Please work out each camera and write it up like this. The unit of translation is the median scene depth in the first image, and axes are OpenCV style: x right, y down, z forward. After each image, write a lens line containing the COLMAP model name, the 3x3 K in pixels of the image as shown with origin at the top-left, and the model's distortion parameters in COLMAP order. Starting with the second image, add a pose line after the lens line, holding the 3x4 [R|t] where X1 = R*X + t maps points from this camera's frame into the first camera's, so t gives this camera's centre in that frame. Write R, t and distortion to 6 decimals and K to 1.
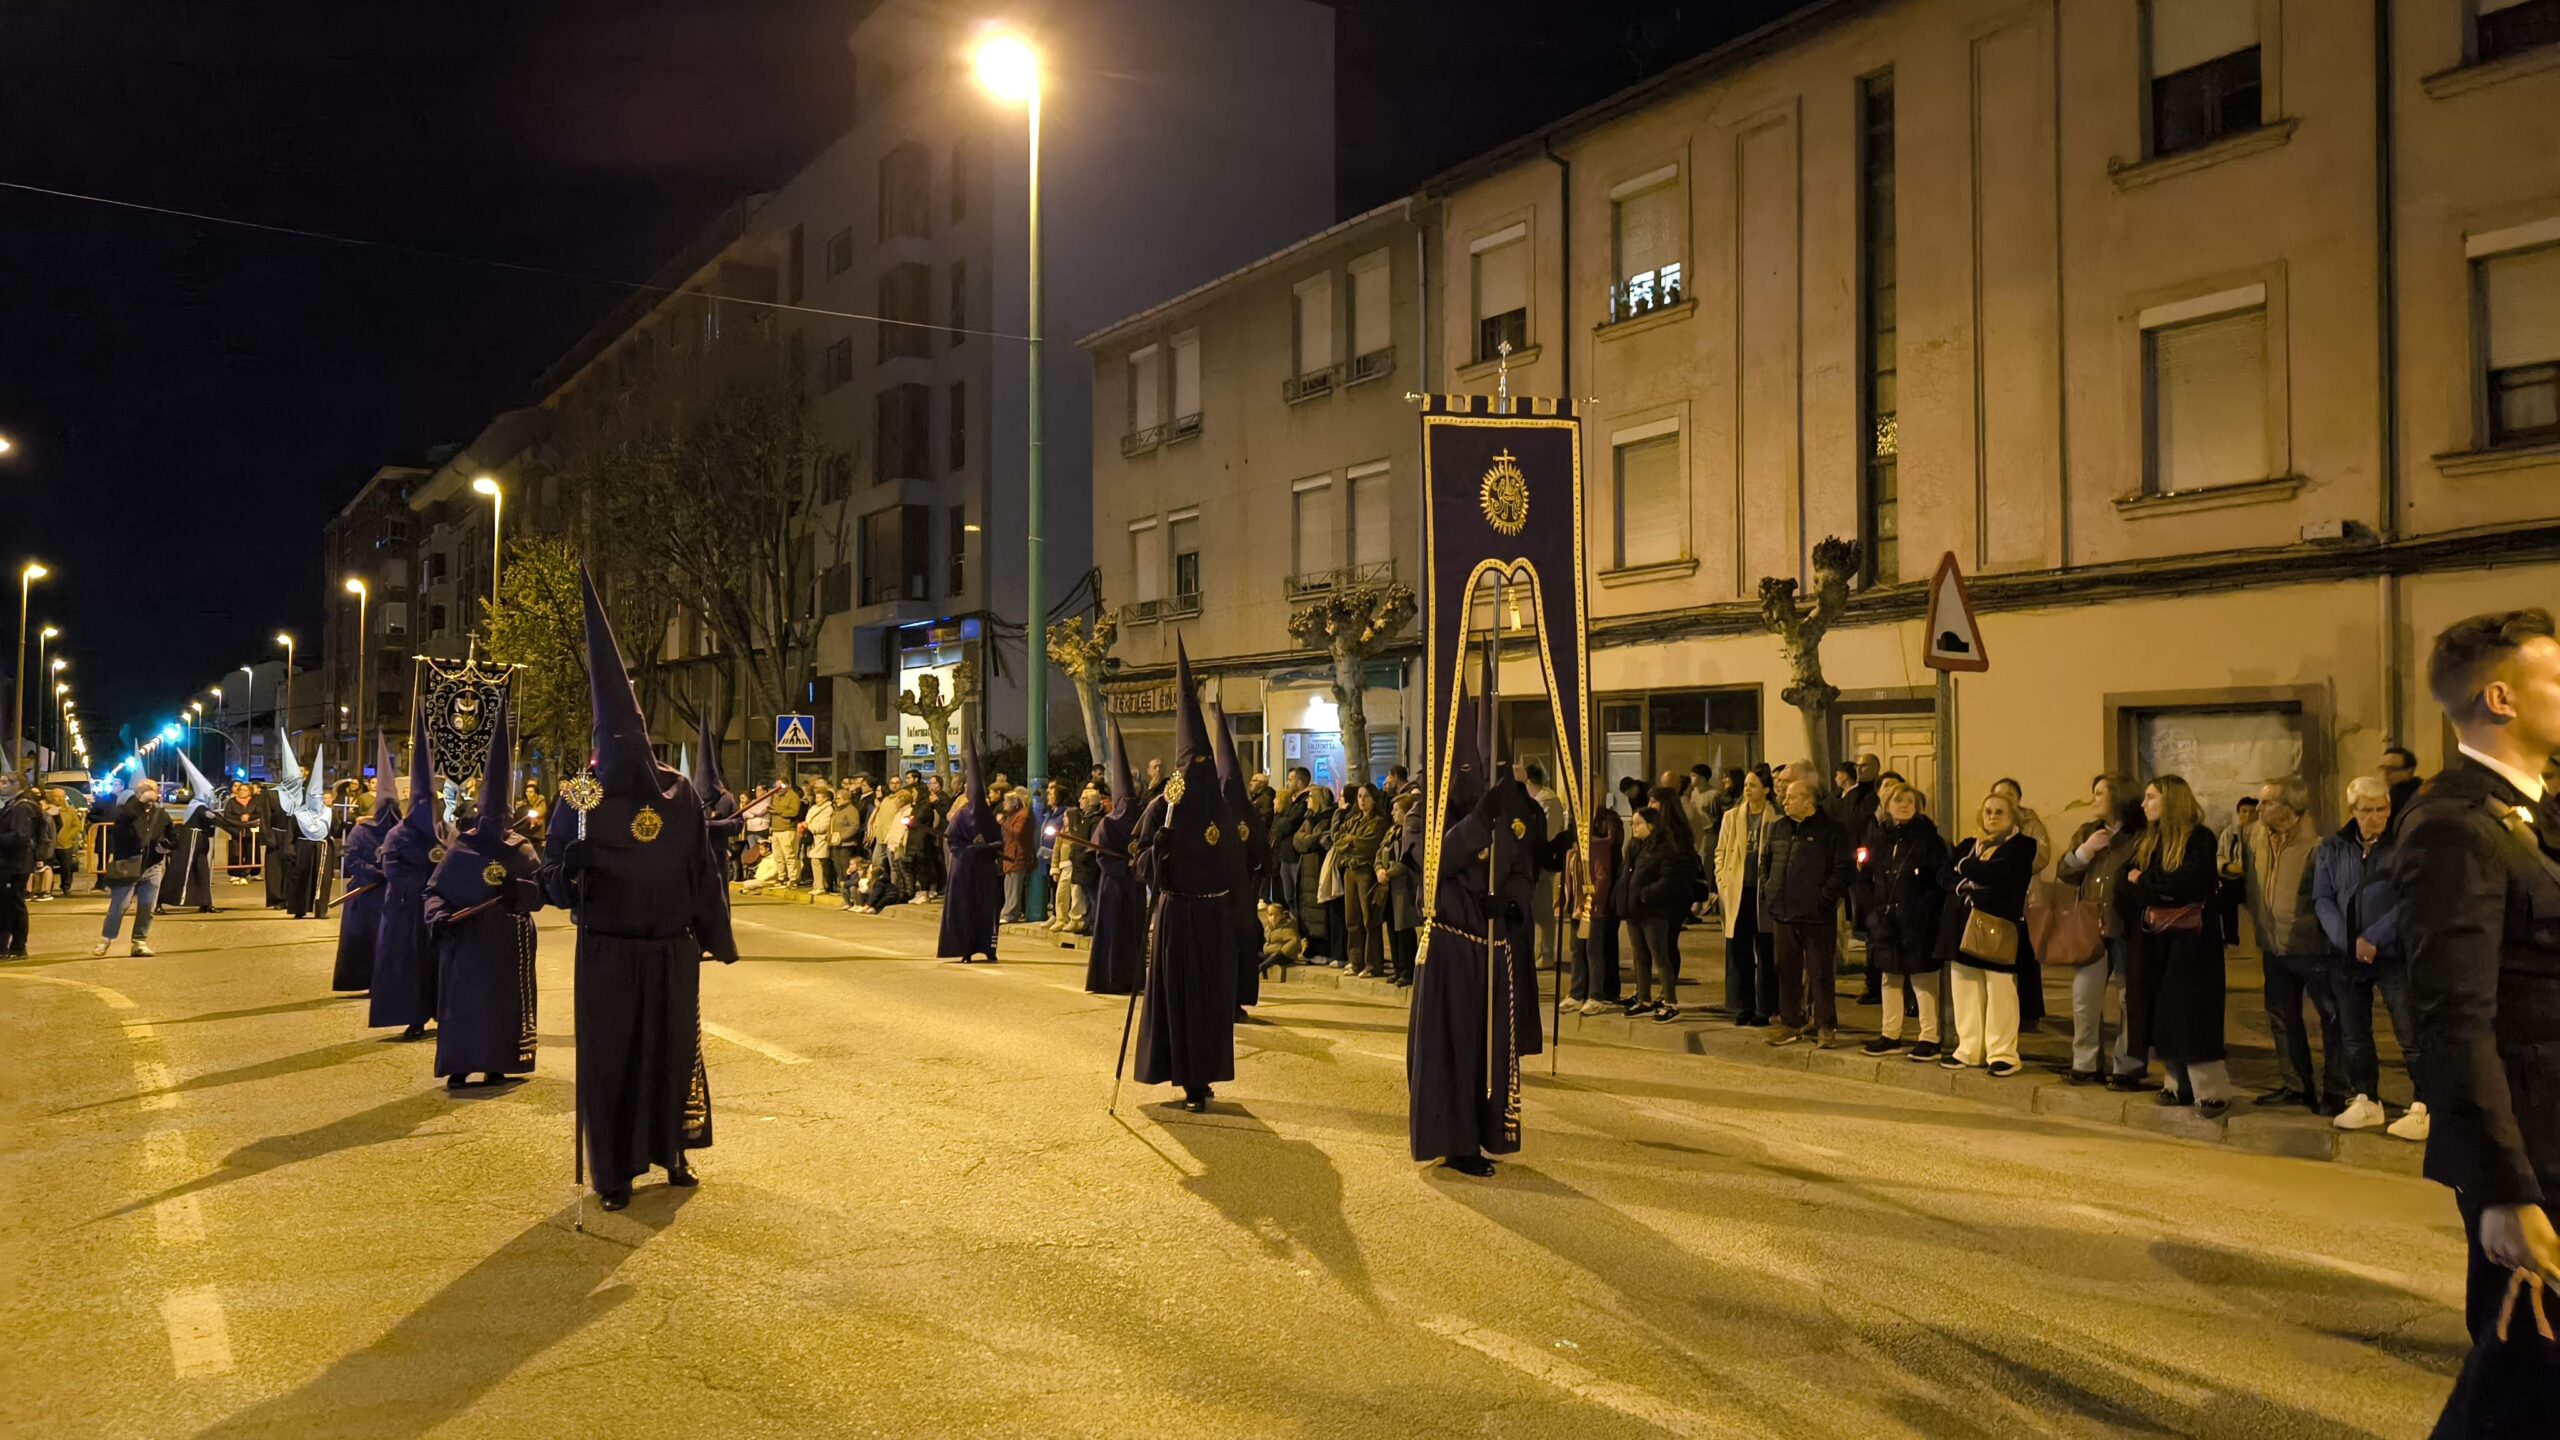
lens RADIAL K [[1787.6, 0, 1292.7], [0, 1787.6, 709.2], [0, 0, 1]] dist [0.068482, -0.066521]
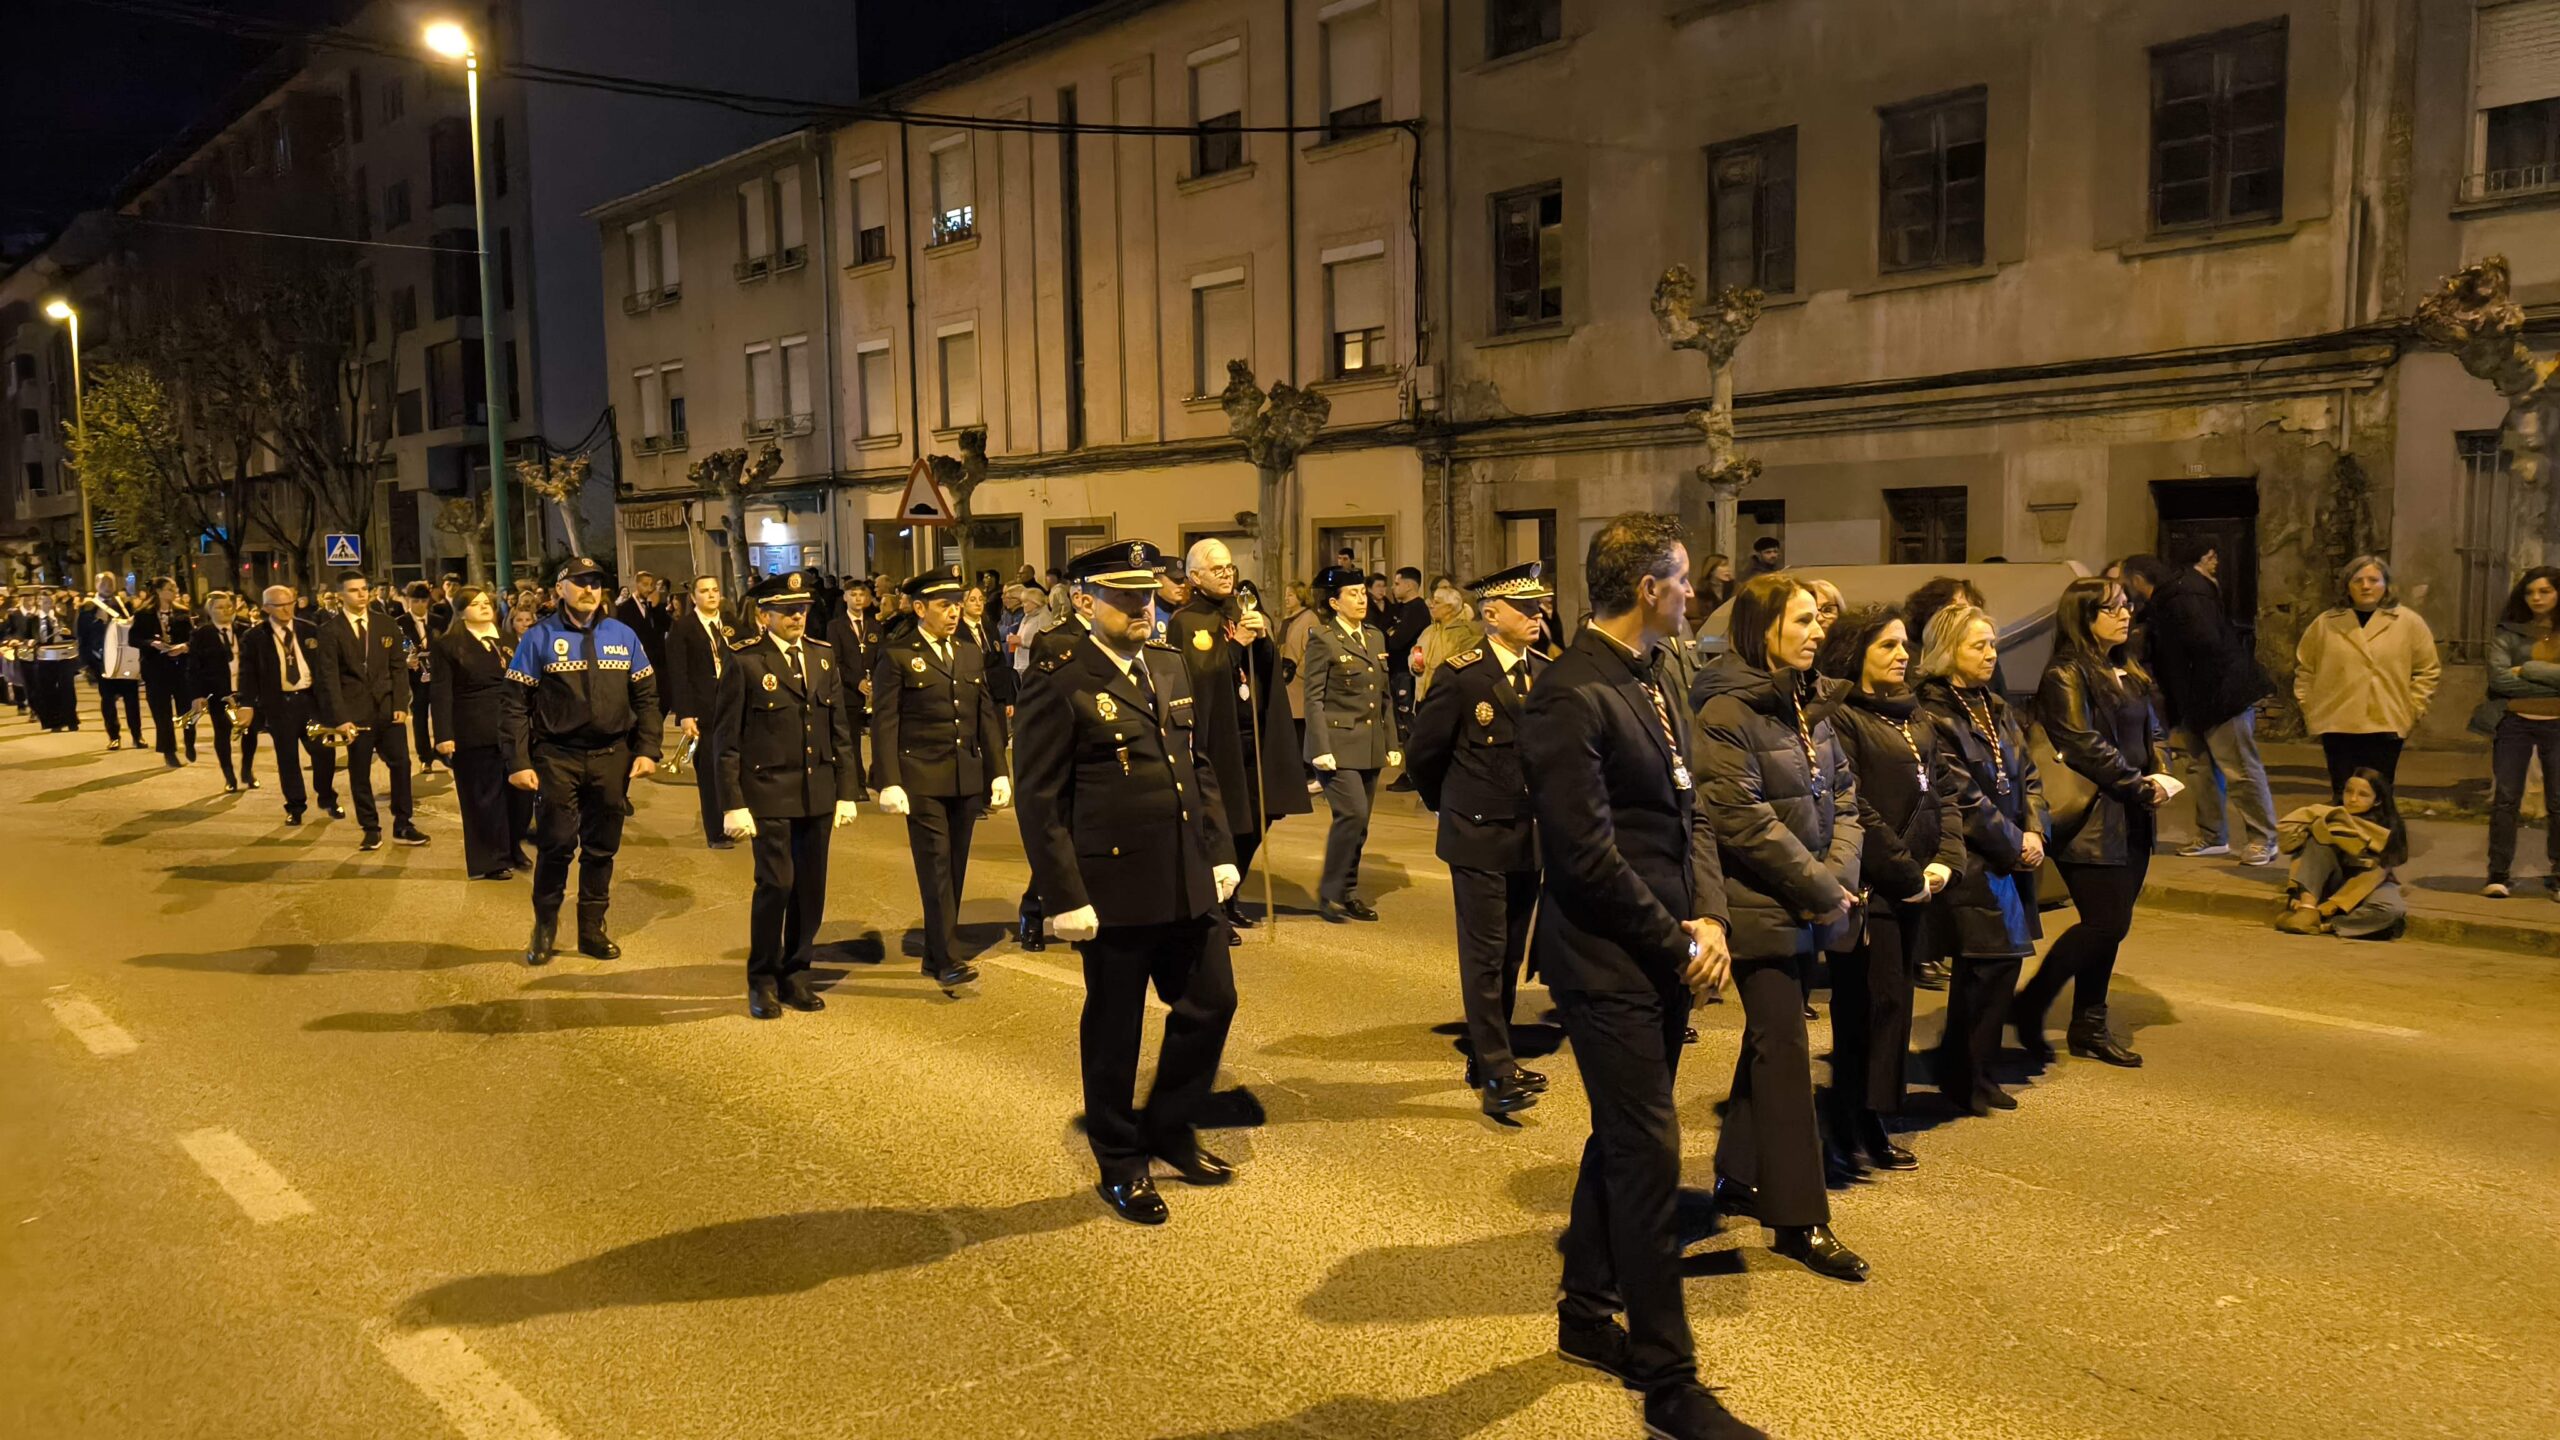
lens RADIAL K [[1794.2, 0, 1273.2], [0, 1794.2, 714.8], [0, 0, 1]] dist [0.064764, -0.062797]
pose [[0.989144, -0.027336, 0.144383, 0.195756], [0.009874, 0.992689, 0.120299, -0.020196], [-0.146615, -0.117567, 0.982182, -0.374274]]
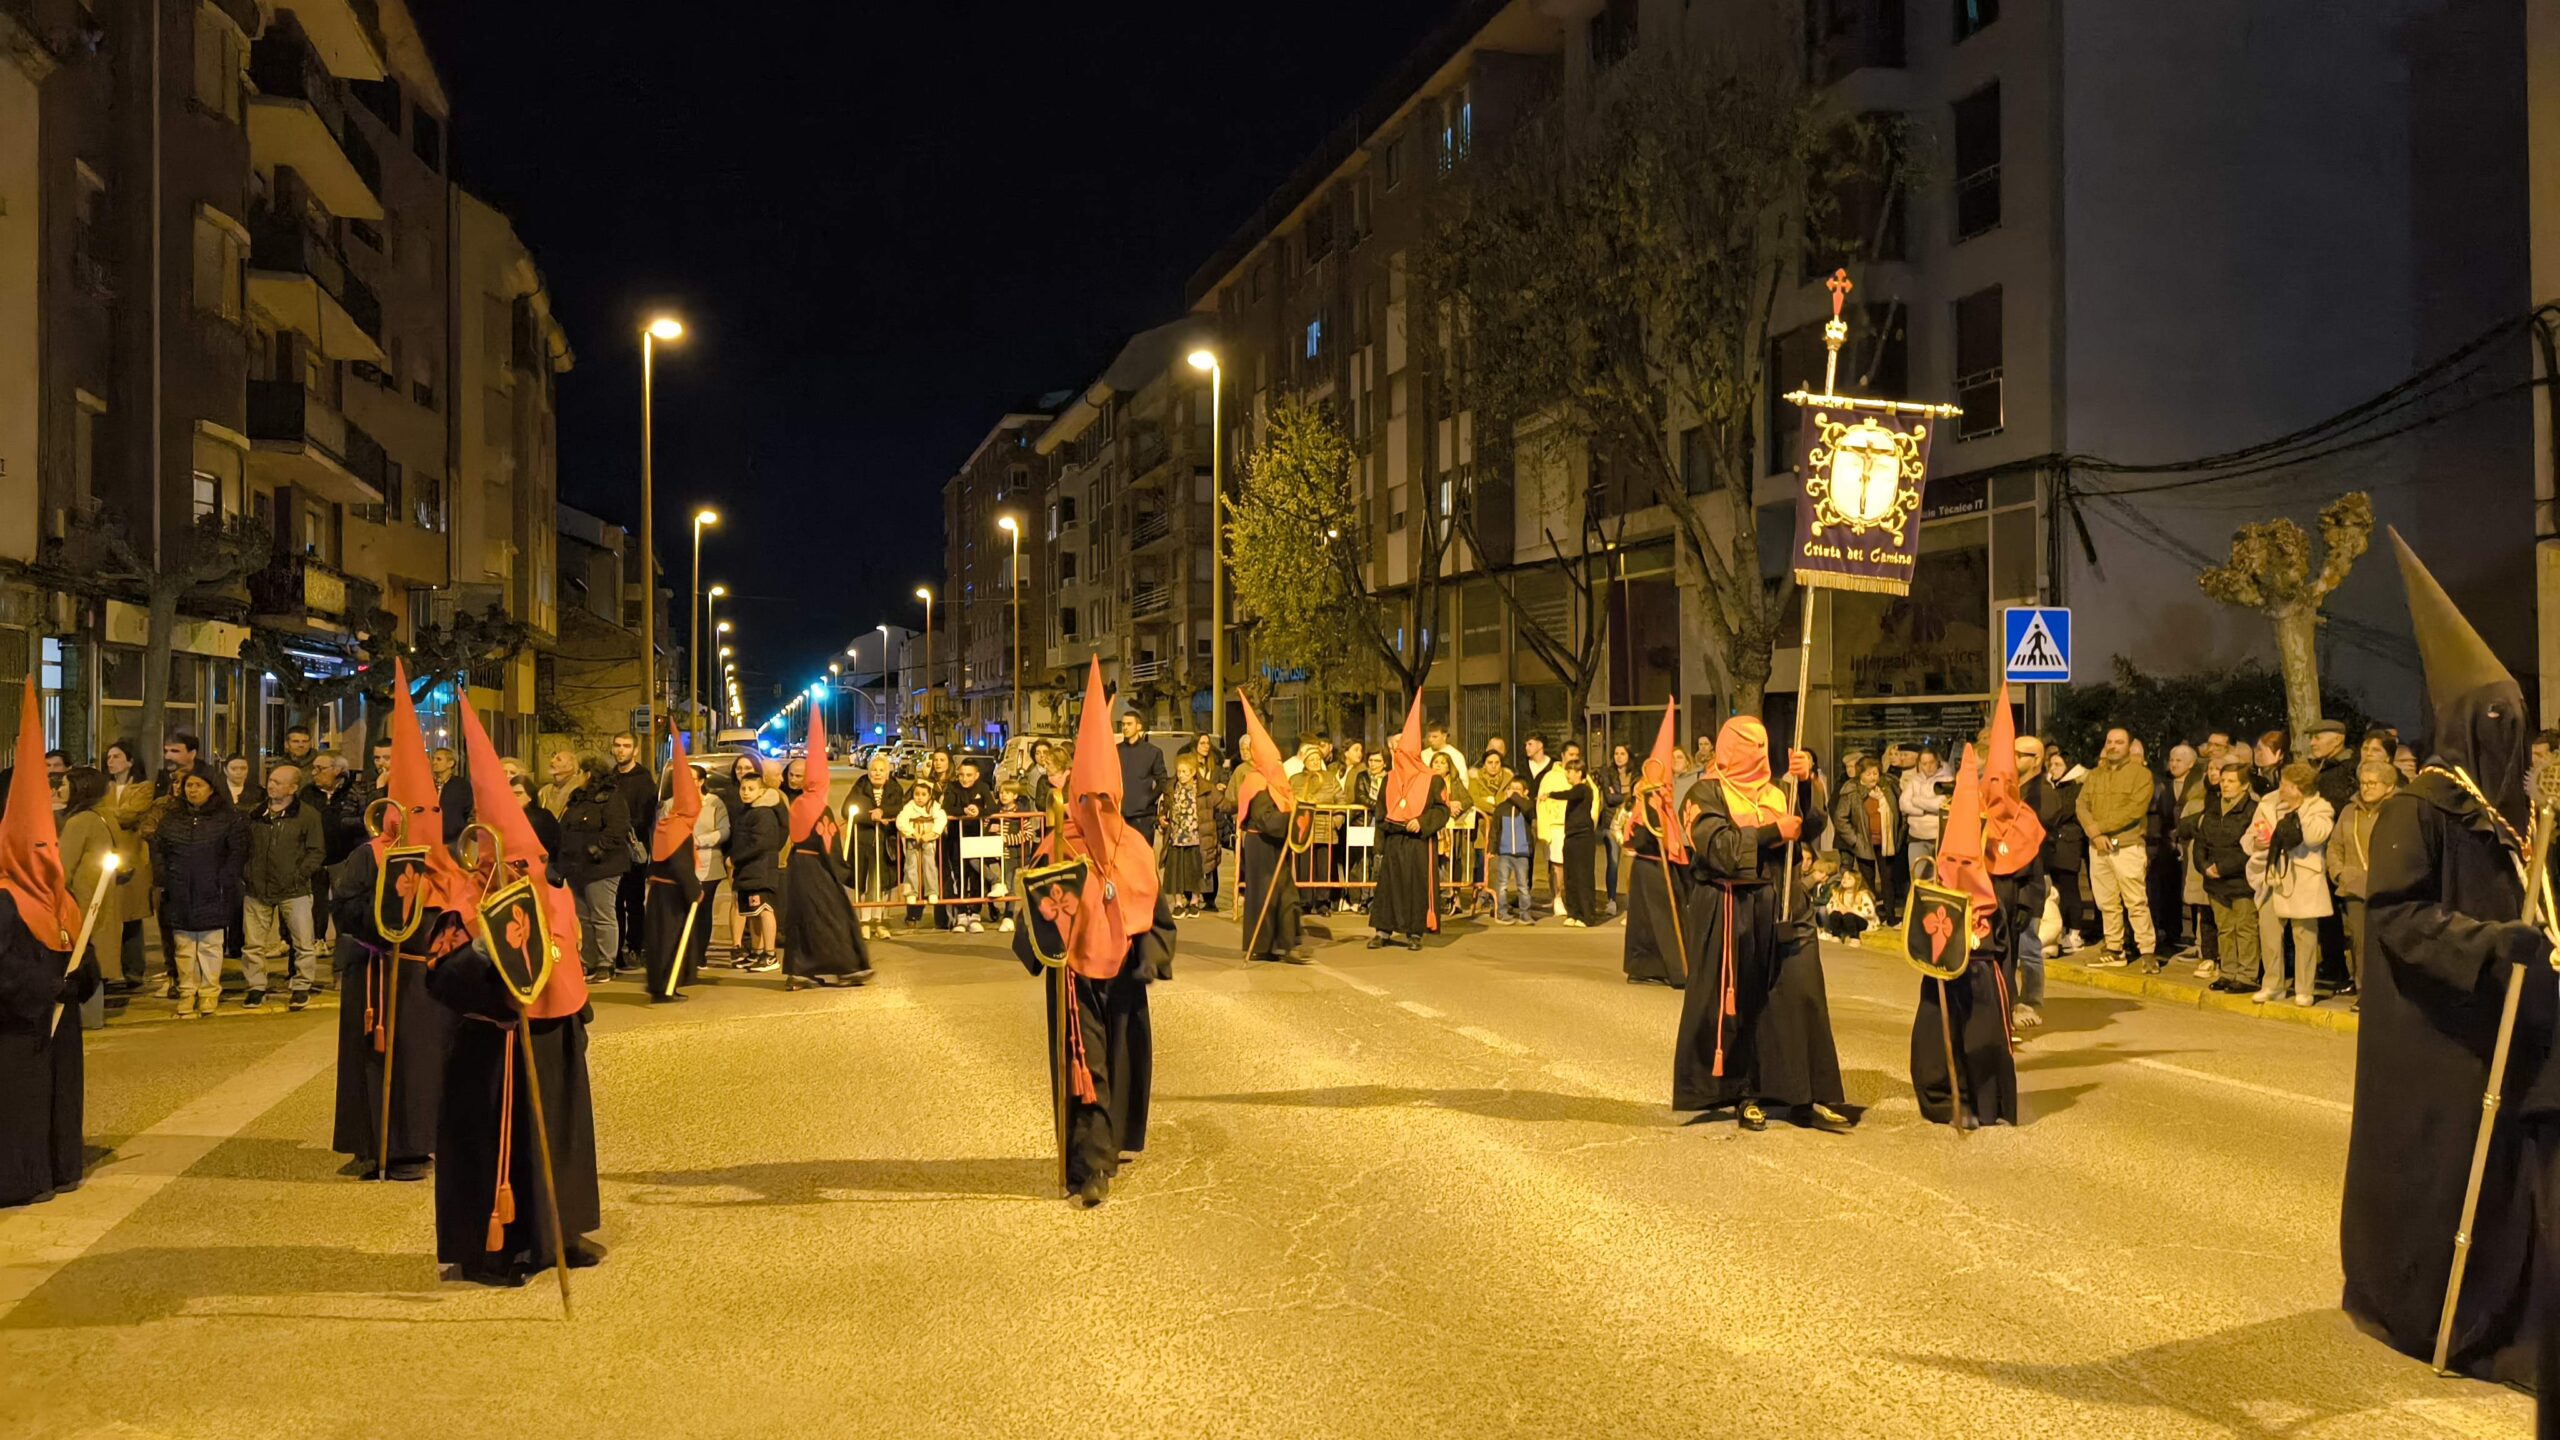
lens RADIAL K [[1788.8, 0, 1270.3], [0, 1788.8, 707.8], [0, 0, 1]] dist [0.077767, -0.092763]
pose [[0.955920, -0.009175, -0.293485, -0.394573], [0.016419, 0.999618, 0.022230, 0.019510], [0.293169, -0.026069, 0.955705, 0.545369]]
